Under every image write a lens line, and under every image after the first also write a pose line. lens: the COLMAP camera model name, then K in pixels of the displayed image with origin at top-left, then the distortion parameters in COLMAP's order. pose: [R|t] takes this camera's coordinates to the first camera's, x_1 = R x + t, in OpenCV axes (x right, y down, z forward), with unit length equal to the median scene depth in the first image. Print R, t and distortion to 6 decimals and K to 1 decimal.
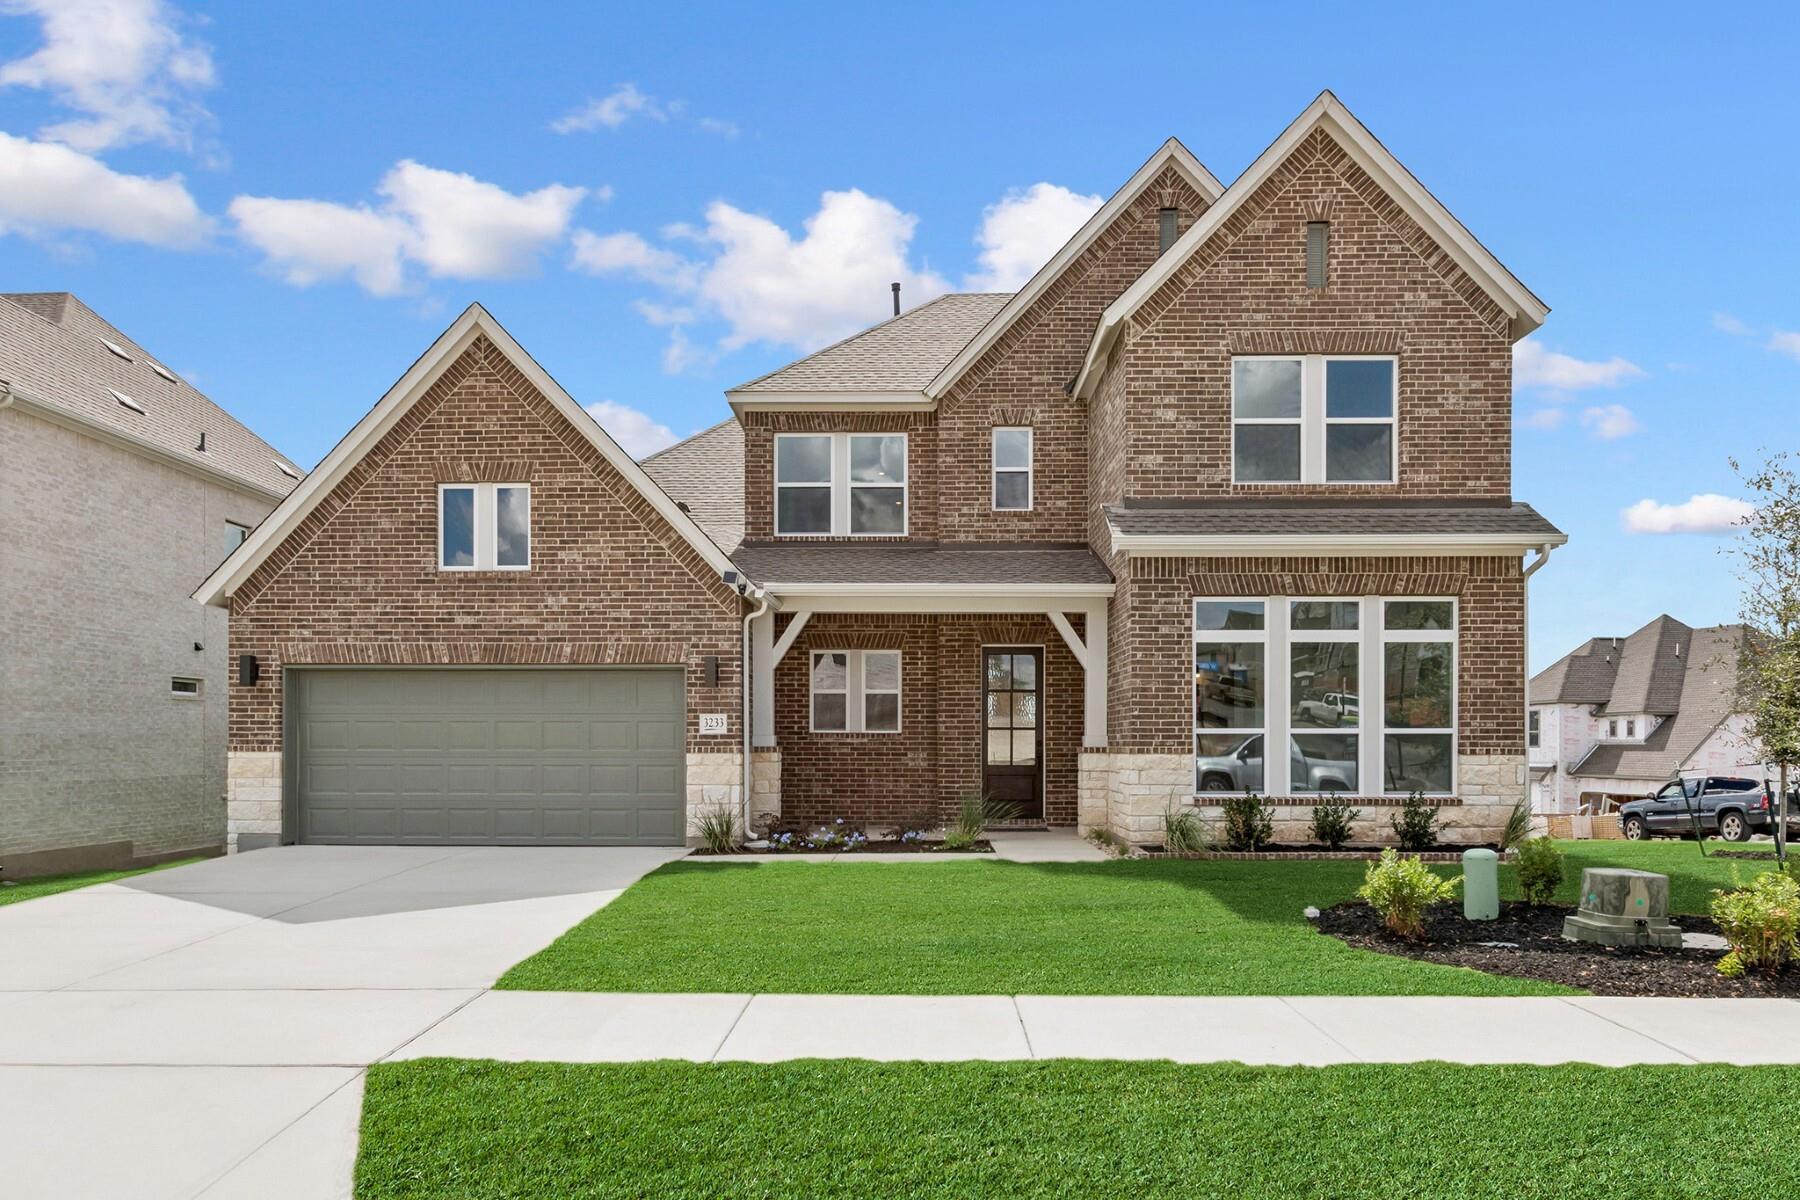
lens RADIAL K [[1005.4, 0, 899.9], [0, 1005.4, 591.5], [0, 0, 1]] dist [0.003270, 0.001665]
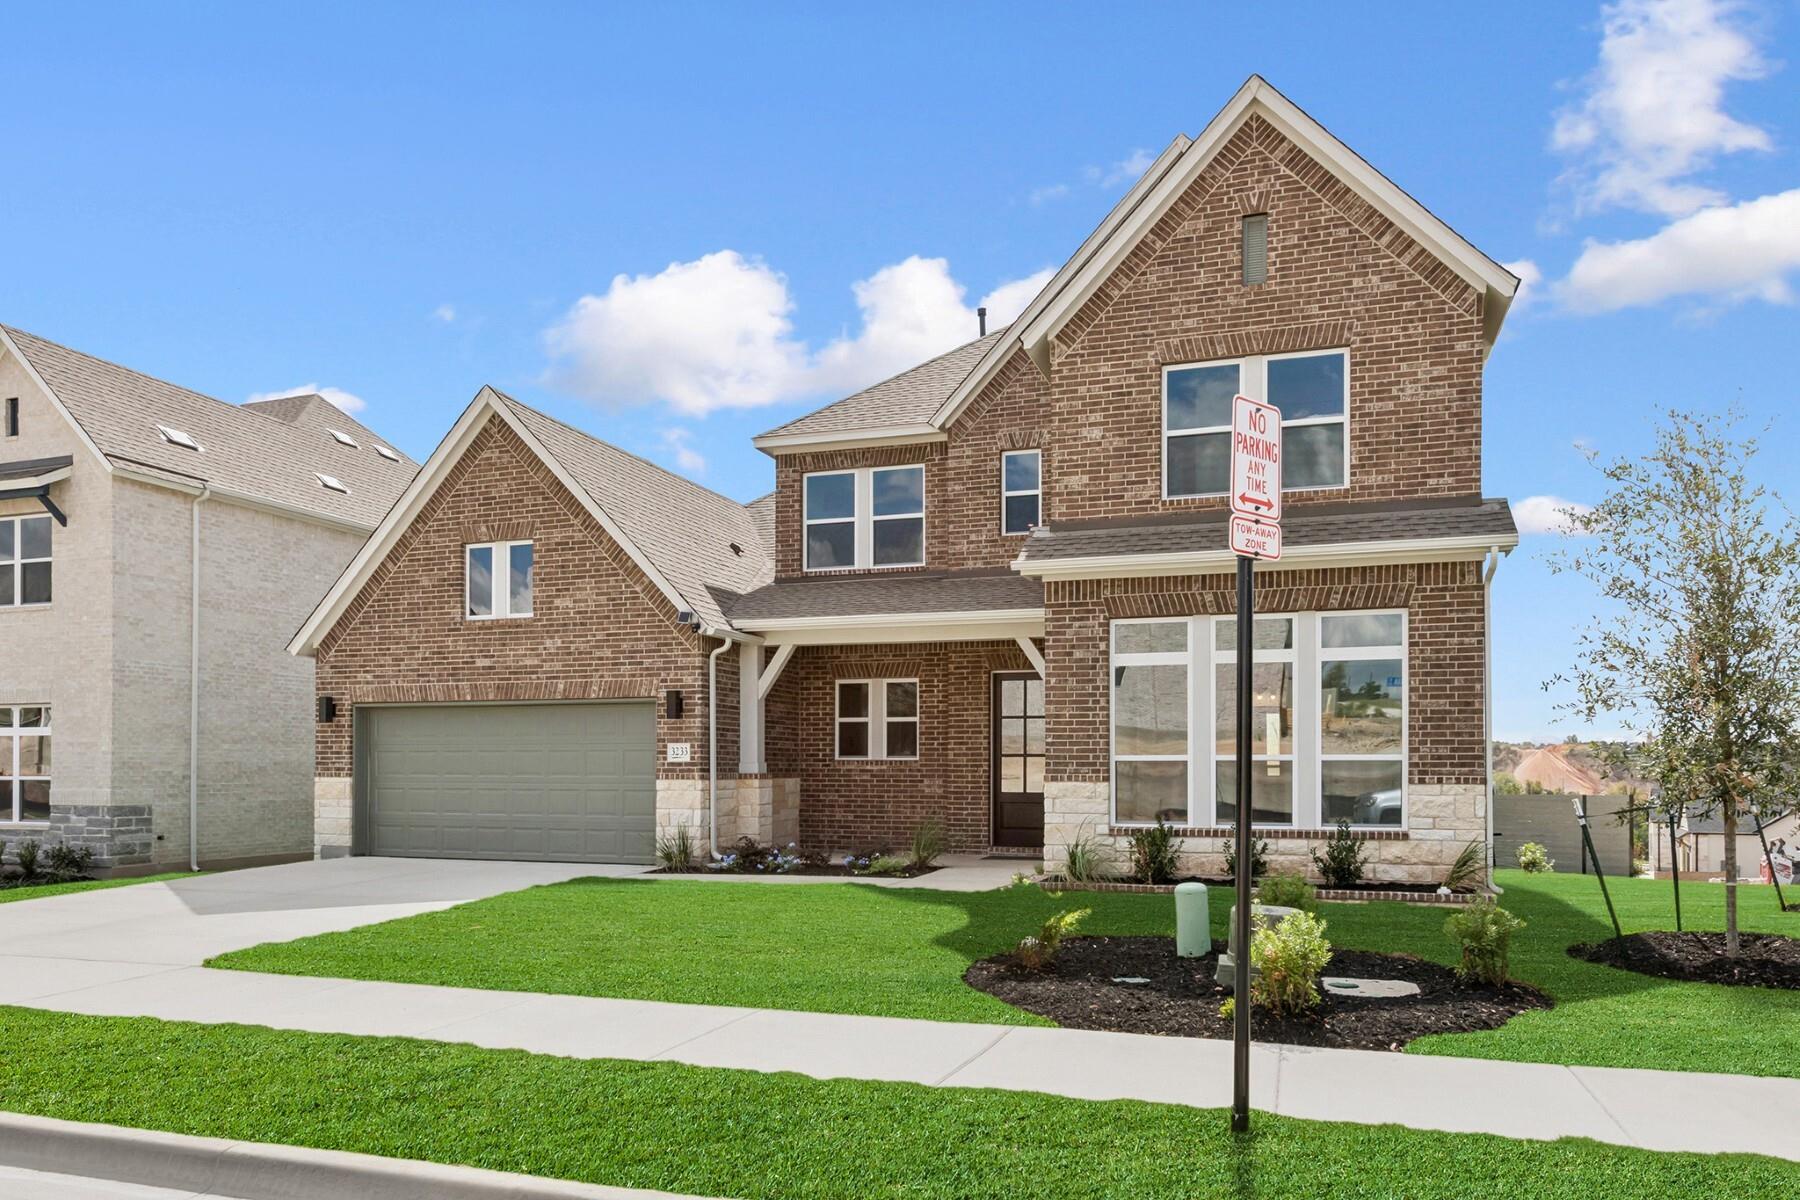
lens RADIAL K [[1030.2, 0, 900.0], [0, 1030.2, 600.0], [0, 0, 1]] dist [0.004816, 0.000567]
pose [[0.965211, -0.041796, -0.258109, 0.334583], [0.038257, 0.999093, -0.018719, -0.002571], [0.258657, 0.008193, 0.965935, -0.012268]]
